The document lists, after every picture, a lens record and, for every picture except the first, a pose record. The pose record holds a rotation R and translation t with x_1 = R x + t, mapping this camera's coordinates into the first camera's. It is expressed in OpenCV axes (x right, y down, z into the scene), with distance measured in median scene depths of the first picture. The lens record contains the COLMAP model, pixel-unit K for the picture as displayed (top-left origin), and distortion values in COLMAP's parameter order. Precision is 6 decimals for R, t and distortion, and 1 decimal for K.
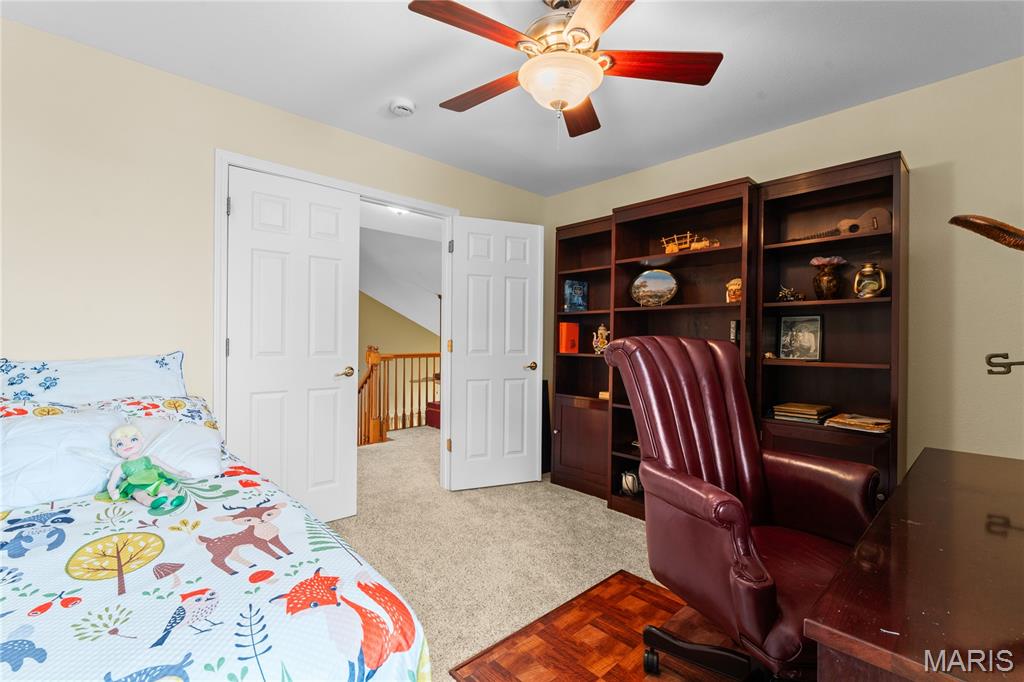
lens RADIAL K [[456.3, 0, 512.0], [0, 456.3, 341.0], [0, 0, 1]] dist [0.000078, -0.000015]
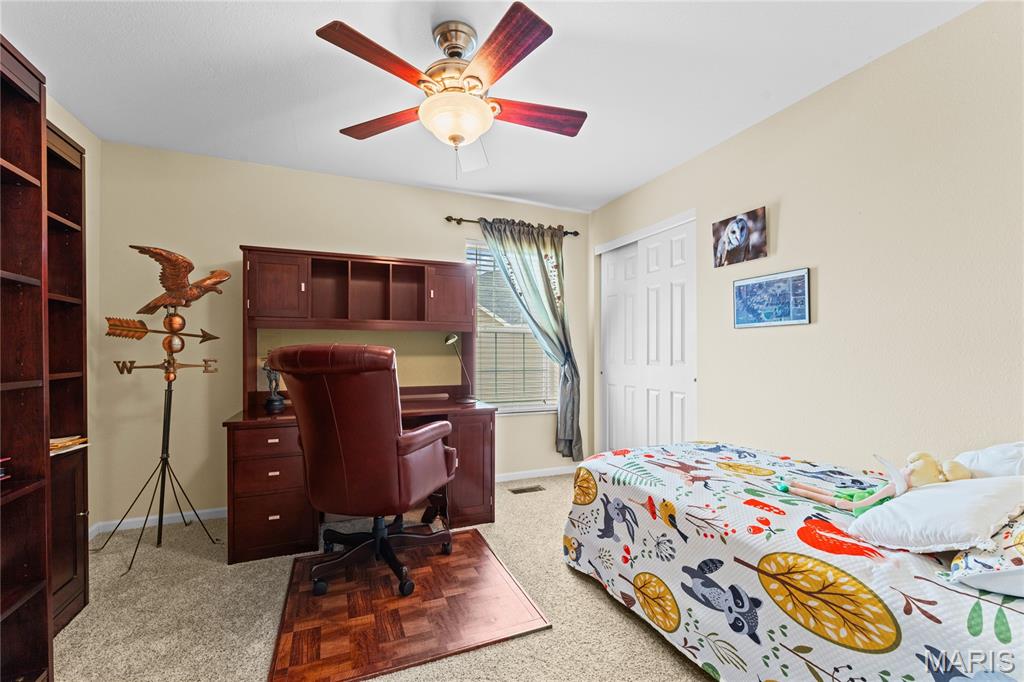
lens RADIAL K [[431.0, 0, 513.1], [0, 431.0, 353.1], [0, 0, 1]] dist [-0.000060, -0.000003]
pose [[-0.937386, -0.005637, 0.348247, -0.480262], [-0.003318, 0.999968, 0.007255, 0.003097], [-0.348277, 0.005646, -0.937375, 2.325676]]
